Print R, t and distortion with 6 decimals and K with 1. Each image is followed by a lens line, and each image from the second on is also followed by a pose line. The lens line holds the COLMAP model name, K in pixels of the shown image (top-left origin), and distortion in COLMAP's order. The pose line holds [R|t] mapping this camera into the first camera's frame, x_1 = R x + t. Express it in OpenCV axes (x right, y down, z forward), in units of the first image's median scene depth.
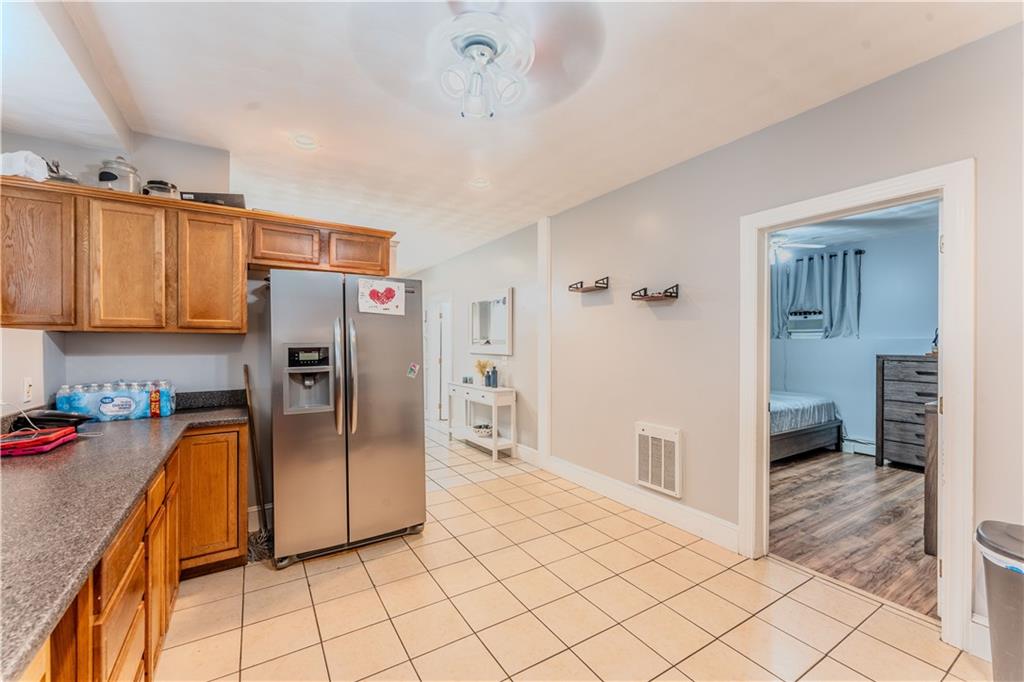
lens RADIAL K [[412.3, 0, 512.0], [0, 412.3, 341.0], [0, 0, 1]] dist [-0.001837, -0.000644]
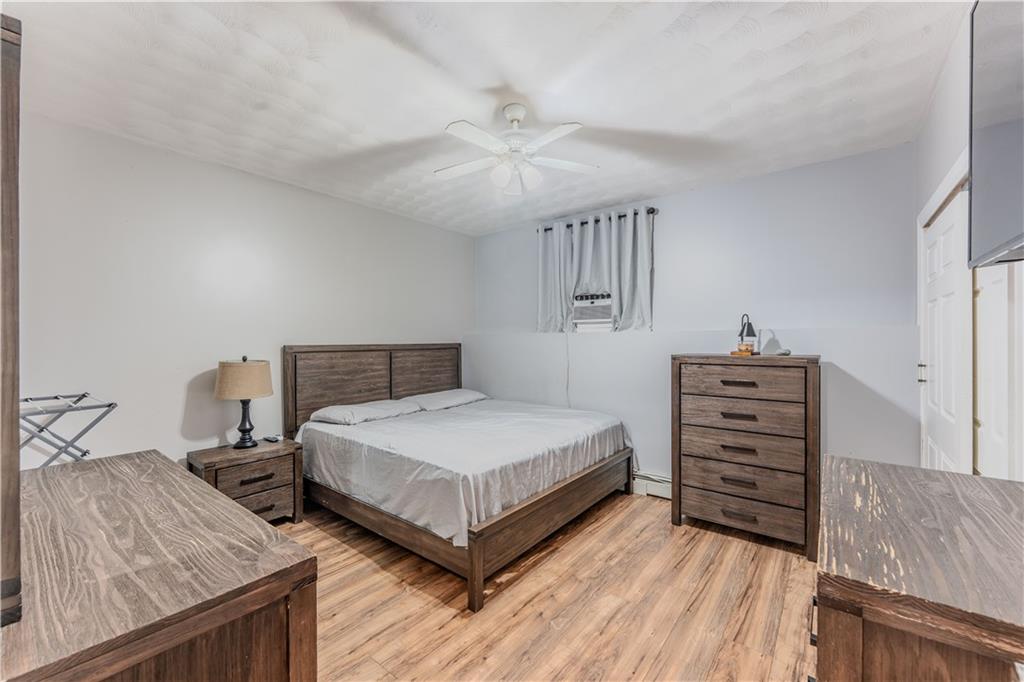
lens RADIAL K [[400.2, 0, 512.0], [0, 400.2, 341.0], [0, 0, 1]] dist [-0.001487, -0.000057]
pose [[0.942837, -0.009960, 0.333106, 0.389725], [0.008698, 0.999948, 0.005278, 0.005366], [-0.333141, -0.002079, 0.942875, 0.434537]]
